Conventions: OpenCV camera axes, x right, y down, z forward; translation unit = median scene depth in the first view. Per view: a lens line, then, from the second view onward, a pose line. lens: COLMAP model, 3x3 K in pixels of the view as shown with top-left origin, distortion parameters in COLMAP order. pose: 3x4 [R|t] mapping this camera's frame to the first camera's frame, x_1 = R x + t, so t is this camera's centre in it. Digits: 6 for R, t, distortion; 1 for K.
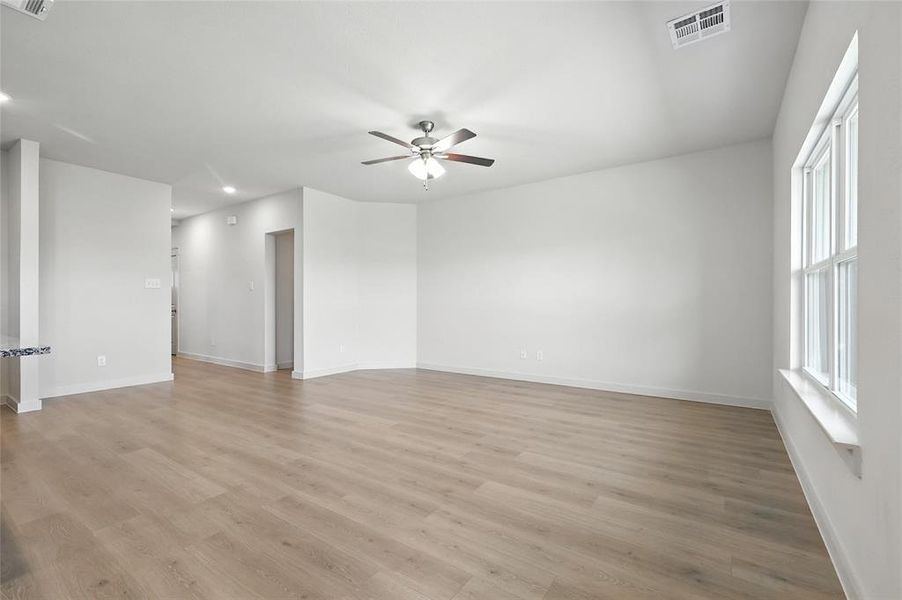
lens RADIAL K [[394.3, 0, 451.9], [0, 394.3, 302.4], [0, 0, 1]] dist [0.008393, -0.002095]
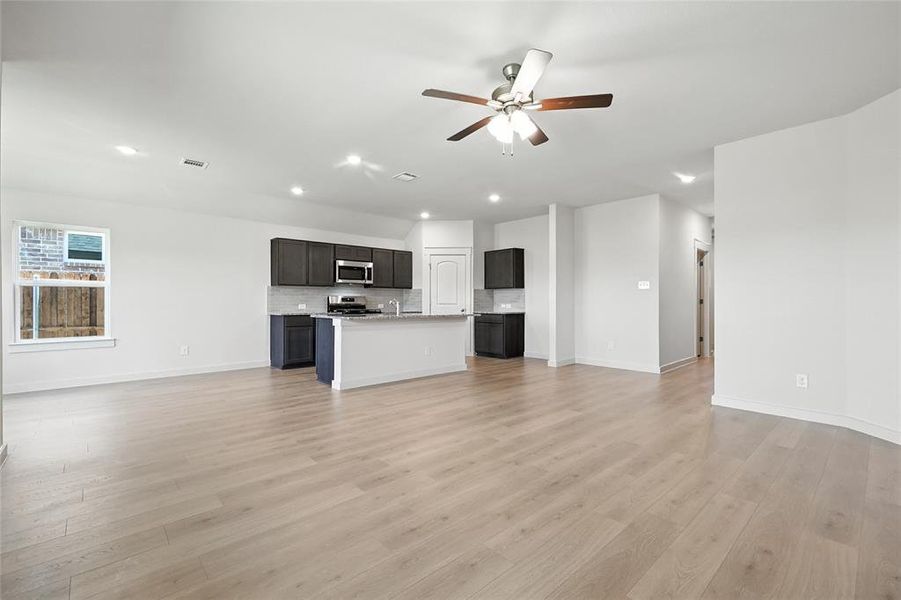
lens RADIAL K [[393.9, 0, 451.6], [0, 393.9, 301.4], [0, 0, 1]] dist [0.008393, -0.002095]
pose [[-0.218354, -0.000051, -0.975870, 0.882184], [-0.001184, 0.999999, 0.000213, -0.000688], [0.975869, 0.001202, -0.218353, 1.304671]]
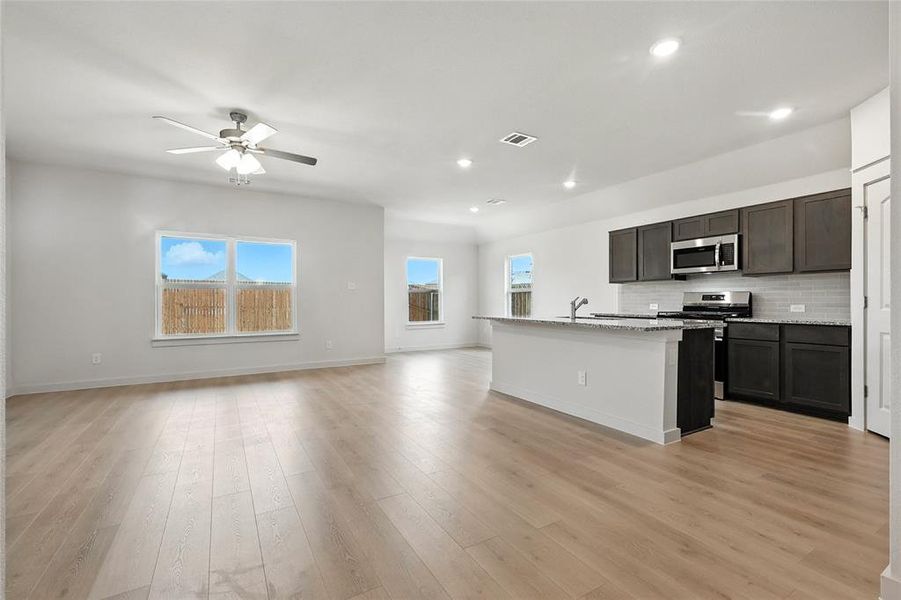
lens RADIAL K [[393.9, 0, 453.7], [0, 393.9, 301.7], [0, 0, 1]] dist [0.008393, -0.002095]
pose [[-0.912941, 0.002803, 0.408081, -1.158154], [0.003484, 0.999993, 0.000927, 0.001539], [-0.408076, 0.002268, -0.912945, 2.062616]]
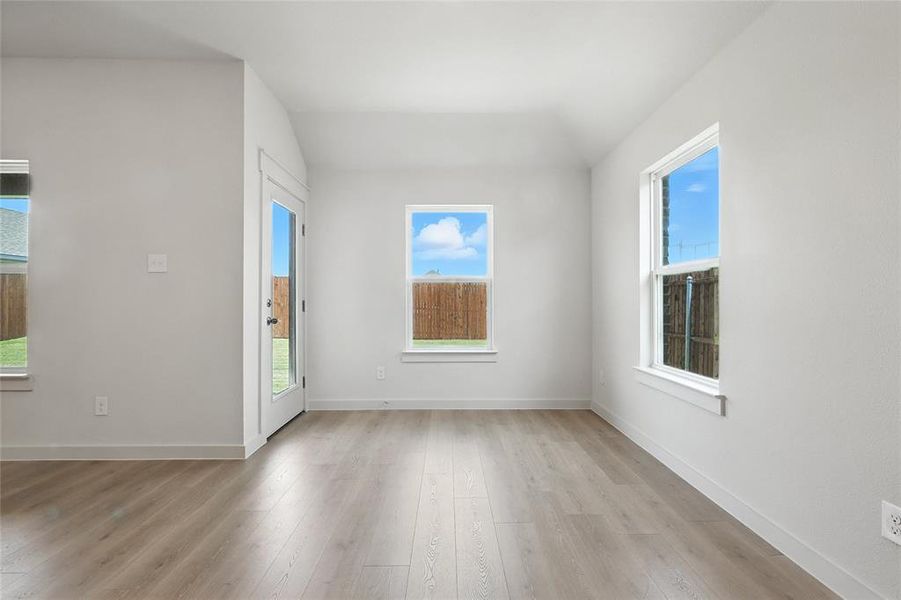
lens RADIAL K [[393.9, 0, 447.8], [0, 393.9, 302.9], [0, 0, 1]] dist [0.008393, -0.002095]
pose [[-0.586429, -0.006232, 0.809976, -0.836781], [0.000064, 0.999970, 0.007740, -0.006357], [-0.810000, 0.004591, -0.586411, 0.236410]]
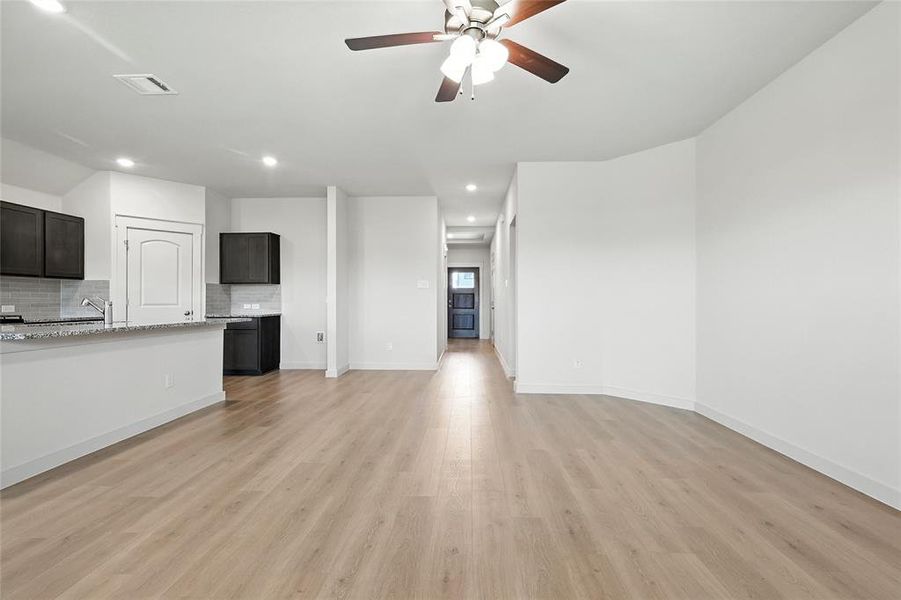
lens RADIAL K [[393.9, 0, 449.6], [0, 393.9, 299.1], [0, 0, 1]] dist [0.008393, -0.002095]
pose [[0.533004, -0.003437, -0.846106, 0.482812], [-0.000340, 0.999991, -0.004277, 0.000530], [0.846113, 0.002568, 0.532997, 0.835930]]
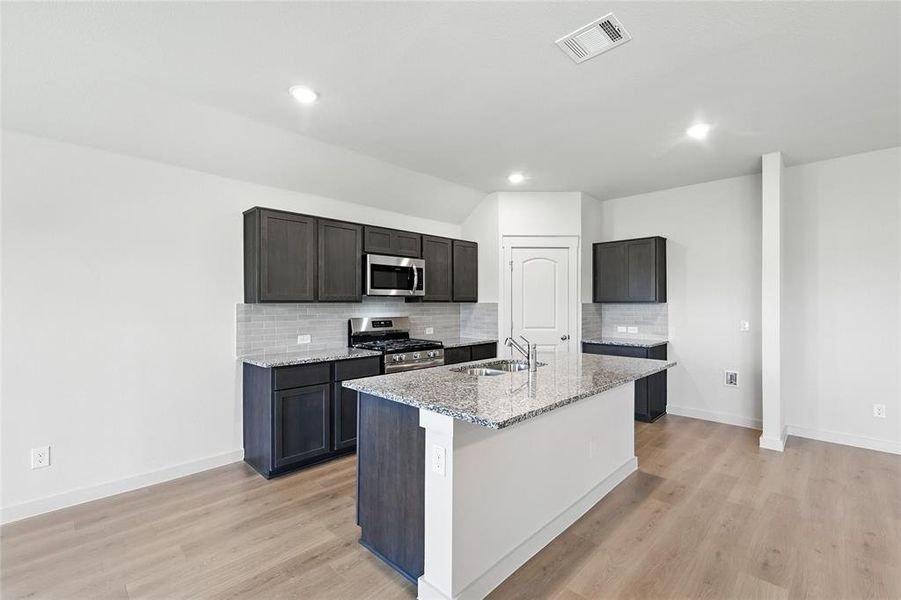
lens RADIAL K [[393.9, 0, 453.2], [0, 393.9, 303.2], [0, 0, 1]] dist [0.008393, -0.002095]
pose [[-0.158138, 0.001782, -0.987415, -0.063422], [0.000225, 0.999998, 0.001769, -0.089773], [0.987417, 0.000057, -0.158138, 0.579857]]
